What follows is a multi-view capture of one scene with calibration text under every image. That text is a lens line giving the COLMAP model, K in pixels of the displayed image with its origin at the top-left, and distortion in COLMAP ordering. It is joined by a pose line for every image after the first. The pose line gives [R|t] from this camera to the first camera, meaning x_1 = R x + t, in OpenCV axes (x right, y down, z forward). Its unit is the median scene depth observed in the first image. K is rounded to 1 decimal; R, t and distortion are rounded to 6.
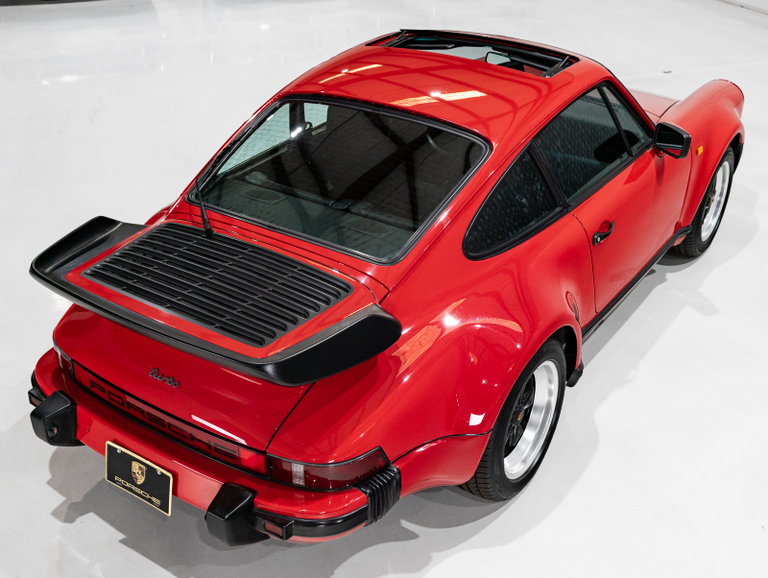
lens RADIAL K [[921.7, 0, 378.8], [0, 921.7, 288.3], [0, 0, 1]] dist [-0.000943, 0.000000]
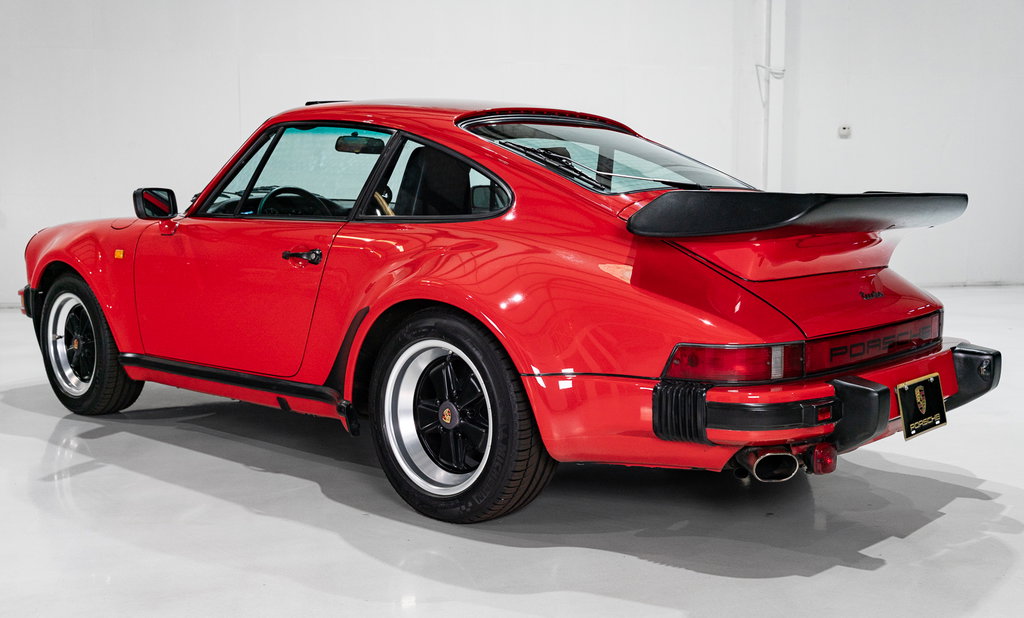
lens RADIAL K [[1087.3, 0, 513.3], [0, 1087.3, 305.7], [0, 0, 1]] dist [-0.001696, 0.000000]
pose [[0.127302, -0.100975, 0.986711, -1.225107], [0.487291, 0.872839, 0.026454, -0.086231], [-0.863911, 0.477447, 0.160318, 1.046711]]
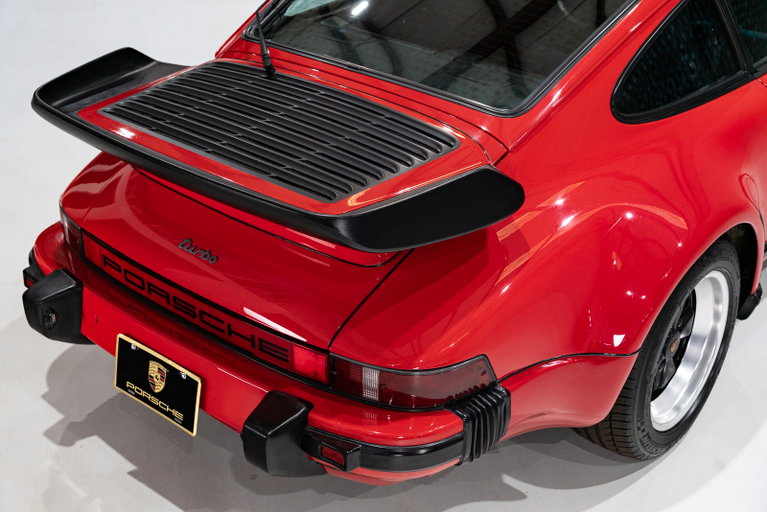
lens RADIAL K [[1103.3, 0, 385.1], [0, 1103.3, 260.7], [0, 0, 1]] dist [0.012869, 0.000000]
pose [[0.995417, 0.058712, -0.075485, -0.013529], [-0.059083, 0.998249, -0.002694, 0.090874], [0.075195, 0.007141, 0.997143, 0.111664]]
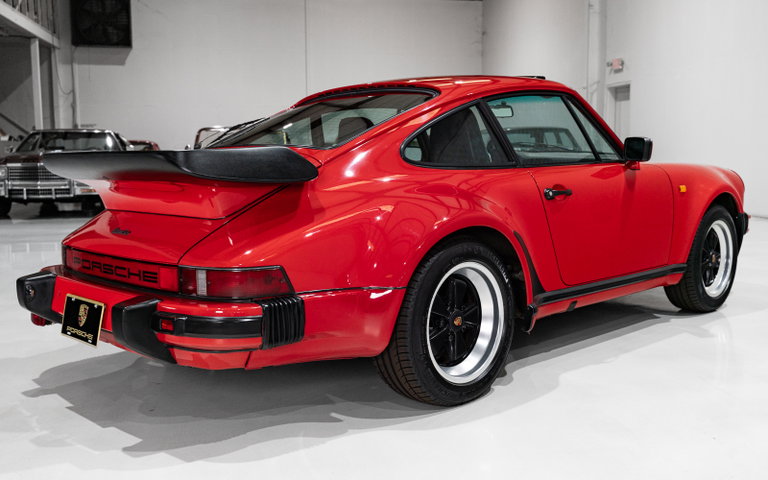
lens RADIAL K [[777.5, 0, 381.5], [0, 777.5, 234.7], [0, 0, 1]] dist [0.014452, 0.000000]
pose [[0.981573, 0.009962, -0.190828, 0.245160], [-0.085138, 0.916843, -0.390065, 0.412921], [0.171073, 0.399124, 0.900796, 0.174484]]
